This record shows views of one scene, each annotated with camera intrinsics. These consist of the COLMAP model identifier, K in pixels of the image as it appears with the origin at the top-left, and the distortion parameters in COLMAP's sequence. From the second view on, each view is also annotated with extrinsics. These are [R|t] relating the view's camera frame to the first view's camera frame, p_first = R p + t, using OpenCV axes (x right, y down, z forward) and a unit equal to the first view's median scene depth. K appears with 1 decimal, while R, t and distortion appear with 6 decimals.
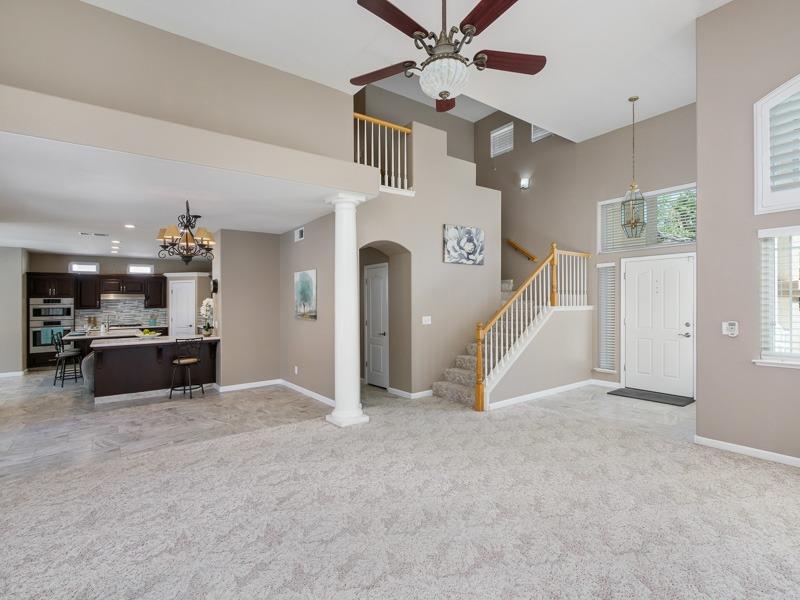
lens RADIAL K [[392.0, 0, 400.0], [0, 392.0, 300.0], [0, 0, 1]] dist [-0.001304, 0.000538]
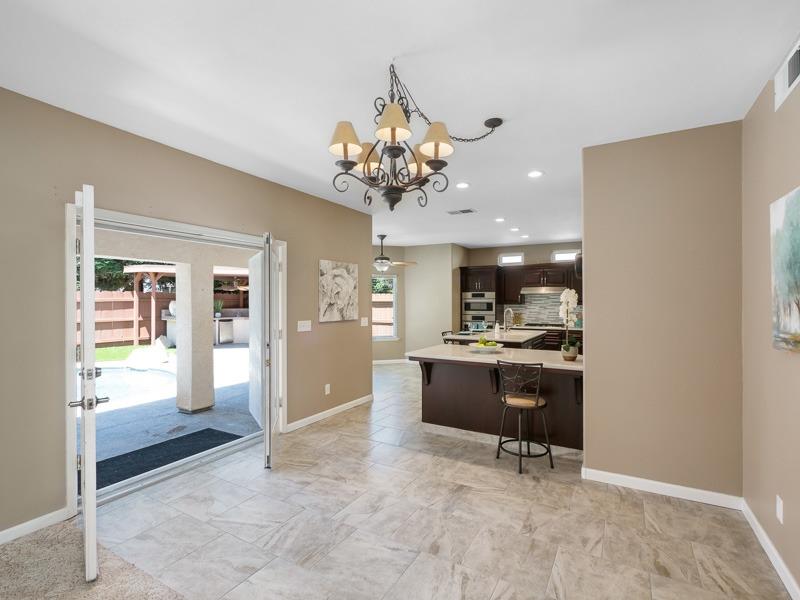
lens RADIAL K [[392.0, 0, 400.0], [0, 392.0, 300.0], [0, 0, 1]] dist [-0.001304, 0.000538]
pose [[0.399527, 0.011245, -0.916652, -0.073732], [-0.001109, 0.999930, 0.011783, 0.003355], [0.916721, -0.003691, 0.399512, 0.446053]]
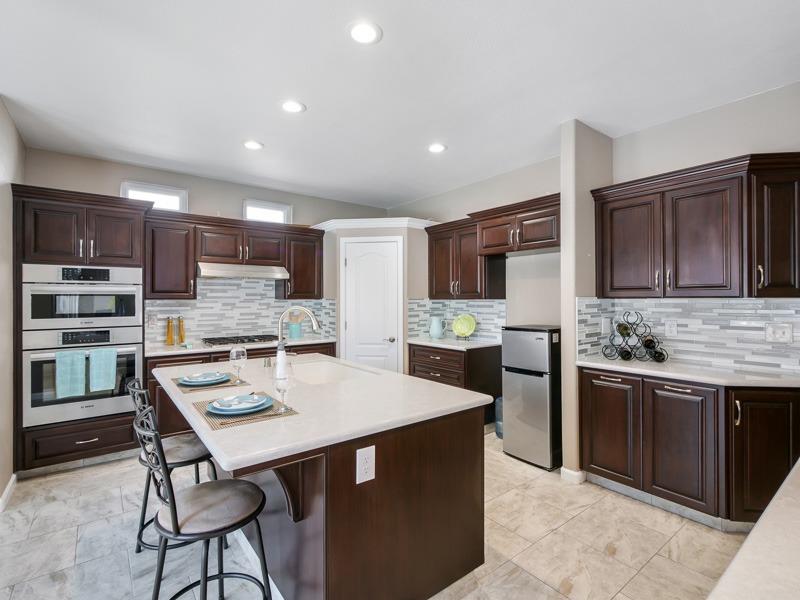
lens RADIAL K [[392.0, 0, 400.0], [0, 392.0, 300.0], [0, 0, 1]] dist [-0.001304, 0.000538]
pose [[0.999525, 0.010838, 0.028864, -0.634847], [-0.011055, 0.999912, 0.007364, 0.020790], [-0.028782, -0.007680, 0.999556, 0.658547]]
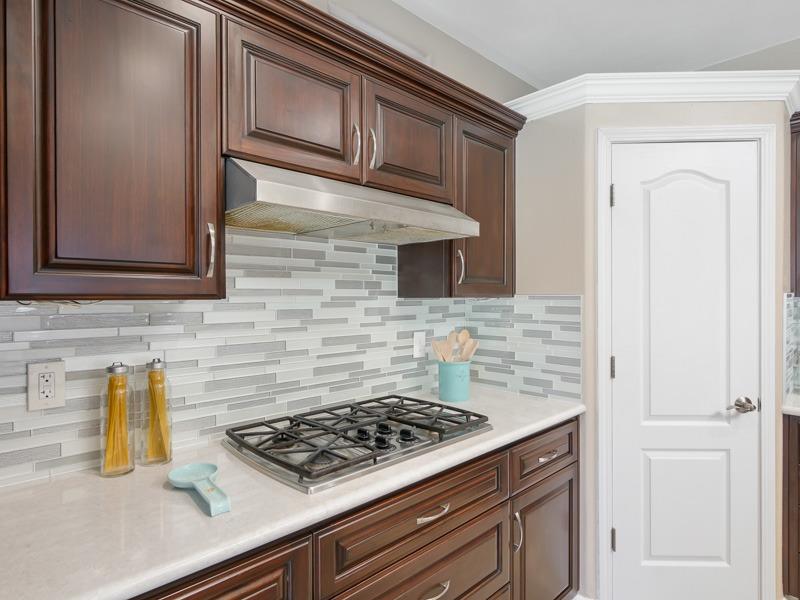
lens RADIAL K [[459.9, 0, 400.0], [0, 459.9, 300.0], [0, 0, 1]] dist [0.033168, 0.000096]
pose [[0.989617, 0.005554, 0.143621, -0.828451], [-0.006425, 0.999964, 0.005600, 0.025655], [-0.143584, -0.006465, 0.989617, 0.975998]]
